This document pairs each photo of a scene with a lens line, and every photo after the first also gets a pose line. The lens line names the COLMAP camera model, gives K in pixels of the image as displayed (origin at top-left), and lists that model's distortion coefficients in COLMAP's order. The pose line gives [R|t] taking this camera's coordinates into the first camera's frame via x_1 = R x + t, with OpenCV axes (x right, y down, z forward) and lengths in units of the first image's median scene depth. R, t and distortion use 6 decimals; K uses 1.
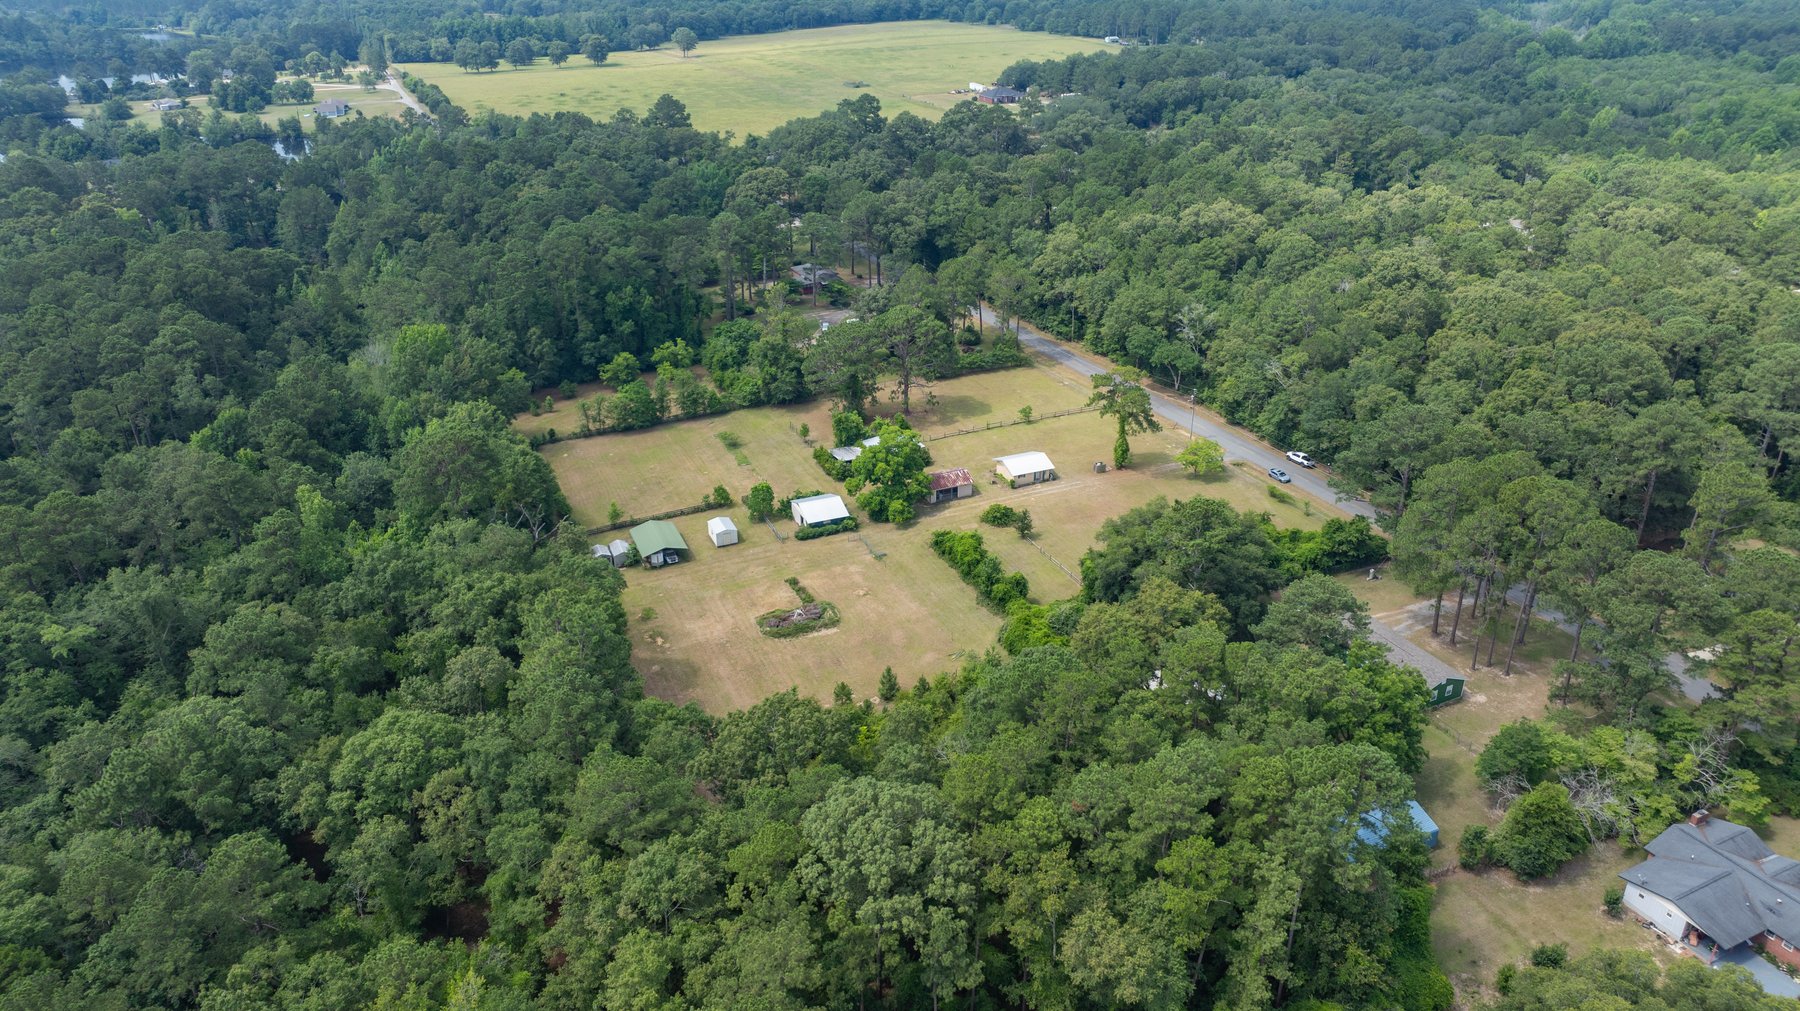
lens RADIAL K [[1281.2, 0, 900.9], [0, 1281.2, 497.9], [0, 0, 1]] dist [-0.037636, 0.034319]
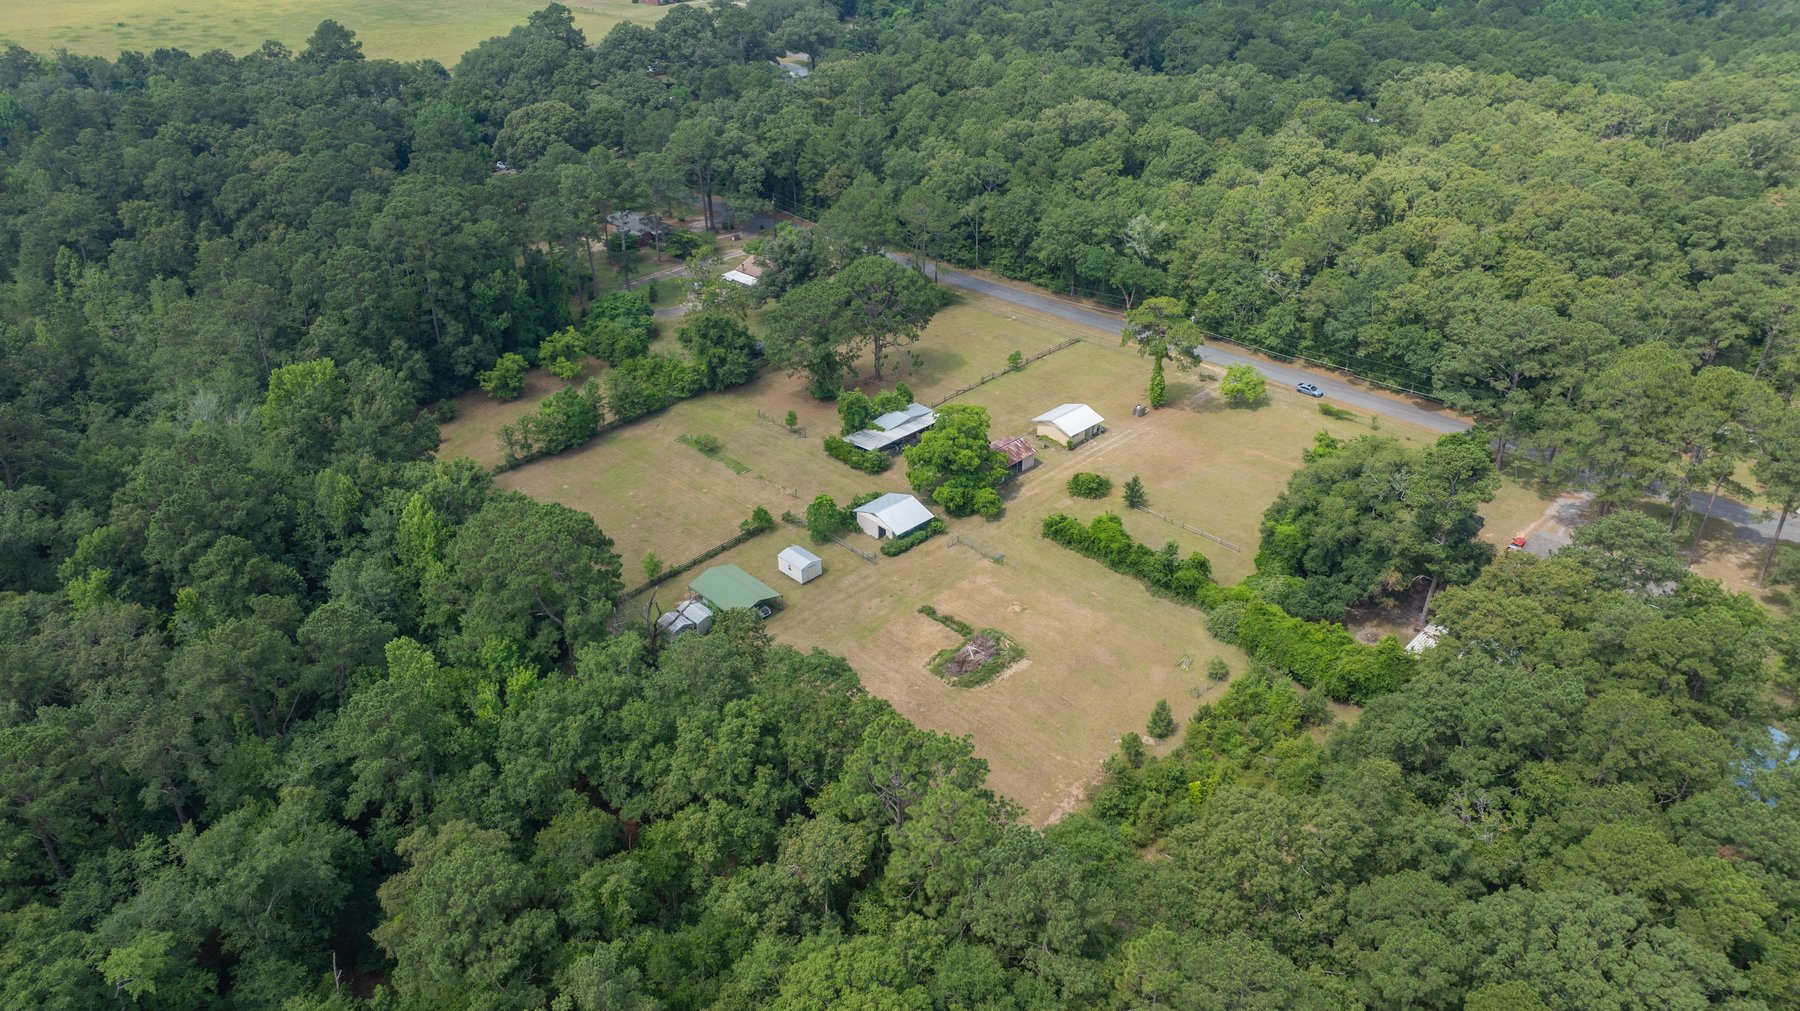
lens RADIAL K [[1281.2, 0, 897.8], [0, 1281.2, 492.0], [0, 0, 1]] dist [-0.037636, 0.034319]
pose [[0.935515, -0.176611, 0.305974, -0.258139], [0.153156, 0.983206, 0.099241, -0.072857], [-0.318362, -0.045979, 0.946853, 0.161379]]
